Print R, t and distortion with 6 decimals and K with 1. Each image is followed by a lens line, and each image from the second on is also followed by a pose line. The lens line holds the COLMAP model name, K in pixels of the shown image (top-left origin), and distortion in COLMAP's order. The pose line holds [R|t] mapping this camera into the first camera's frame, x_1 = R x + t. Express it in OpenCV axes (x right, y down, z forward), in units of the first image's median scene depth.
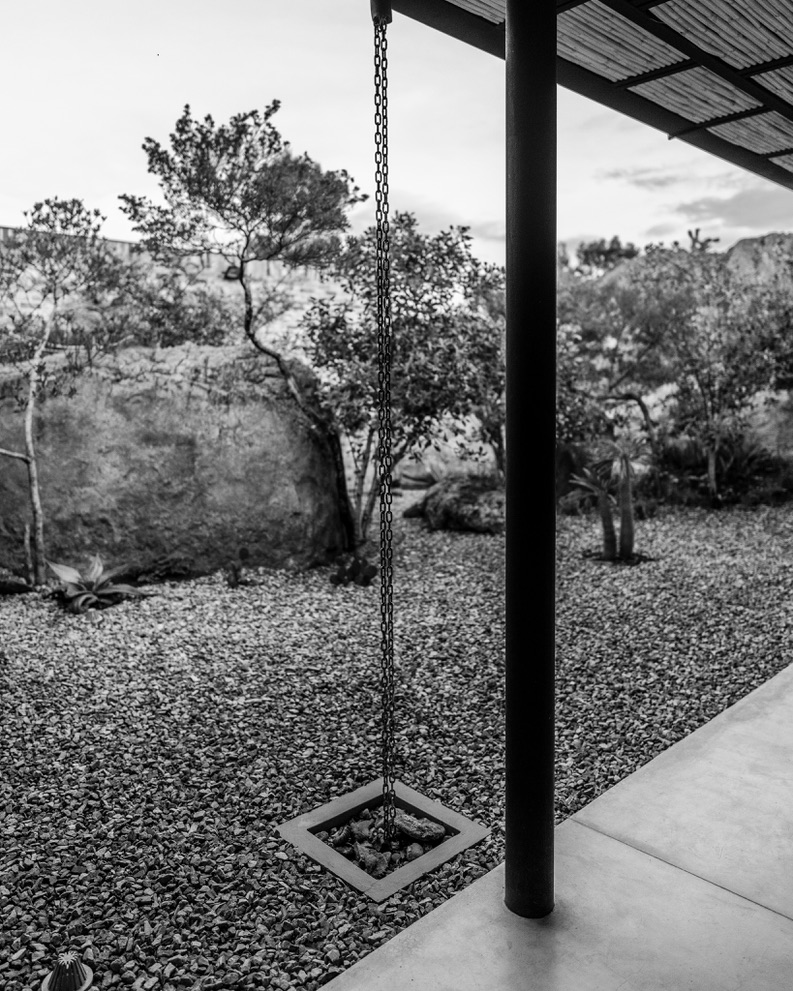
lens RADIAL K [[741.9, 0, 396.5], [0, 741.9, 495.5], [0, 0, 1]] dist [-0.009019, -0.003652]
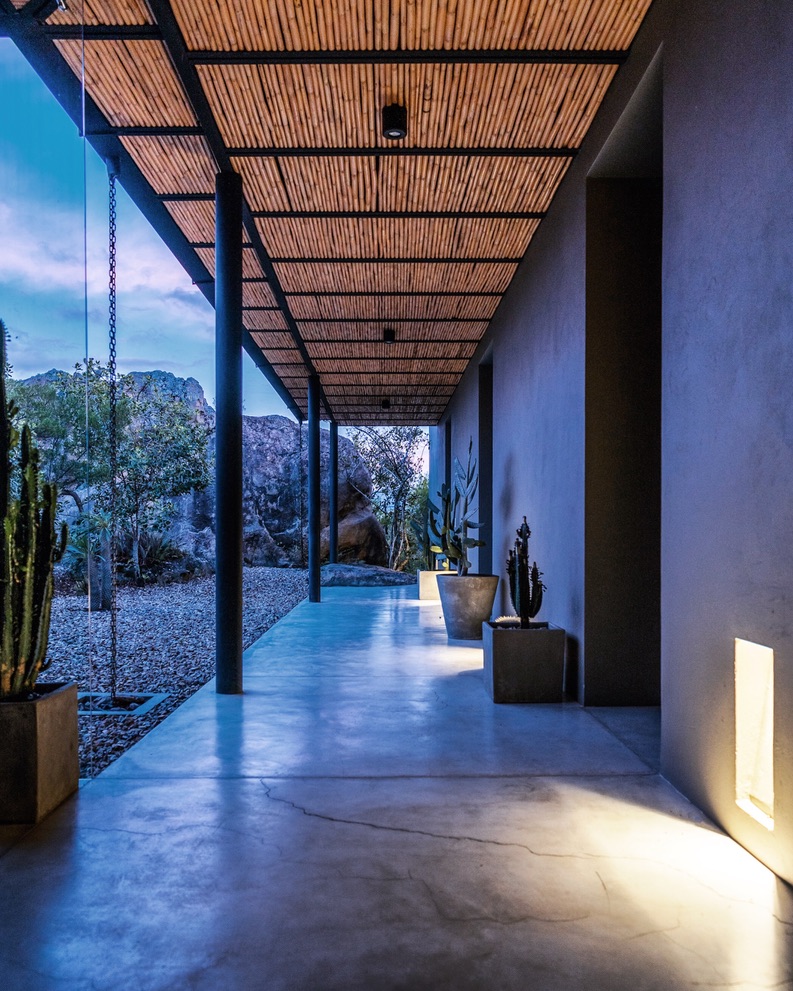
lens RADIAL K [[741.9, 0, 396.5], [0, 741.9, 495.5], [0, 0, 1]] dist [-0.009019, -0.003652]
pose [[0.675224, 0.122640, 0.727346, -1.075176], [-0.014276, 0.988069, -0.153349, 0.283207], [-0.737475, 0.093161, 0.668918, -0.838187]]
